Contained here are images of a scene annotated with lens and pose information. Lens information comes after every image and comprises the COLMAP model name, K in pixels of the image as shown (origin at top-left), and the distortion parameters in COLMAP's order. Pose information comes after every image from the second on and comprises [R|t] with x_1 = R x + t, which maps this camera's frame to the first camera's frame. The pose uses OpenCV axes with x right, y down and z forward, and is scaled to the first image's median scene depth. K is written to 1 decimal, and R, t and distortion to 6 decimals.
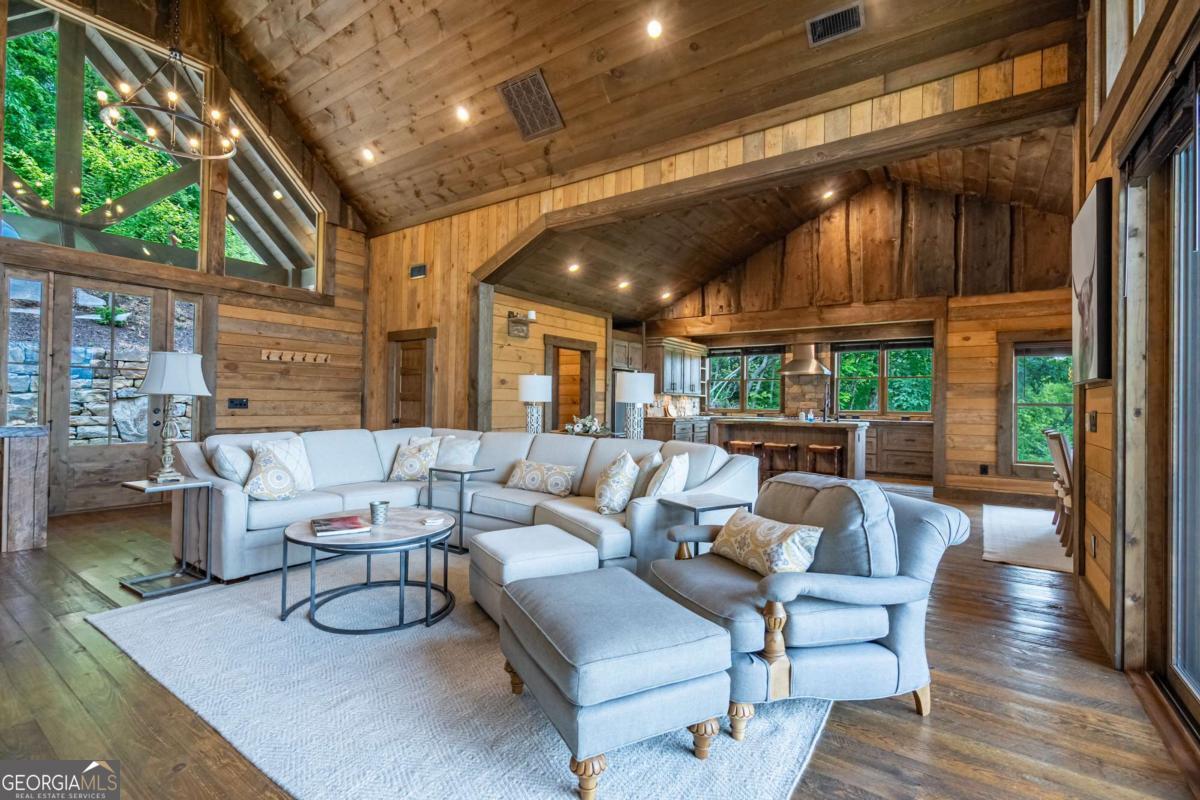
lens RADIAL K [[542.1, 0, 600.0], [0, 542.1, 400.0], [0, 0, 1]] dist [-0.001275, -0.000619]
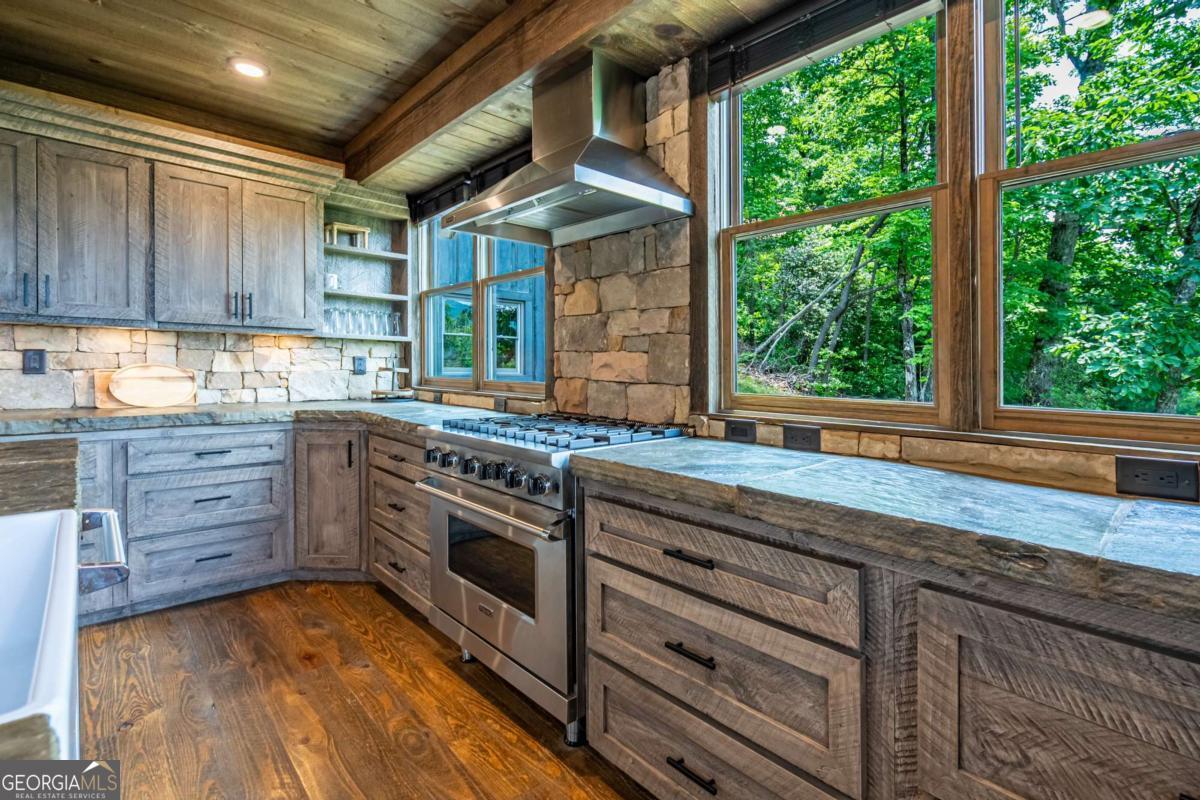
lens RADIAL K [[555.4, 0, 598.7], [0, 555.4, 361.7], [0, 0, 1]] dist [-0.000305, -0.000104]
pose [[0.975275, -0.000607, -0.220992, 0.418223], [0.000633, 1.000000, 0.000047, 0.006996], [0.220992, -0.000186, 0.975276, 0.757737]]
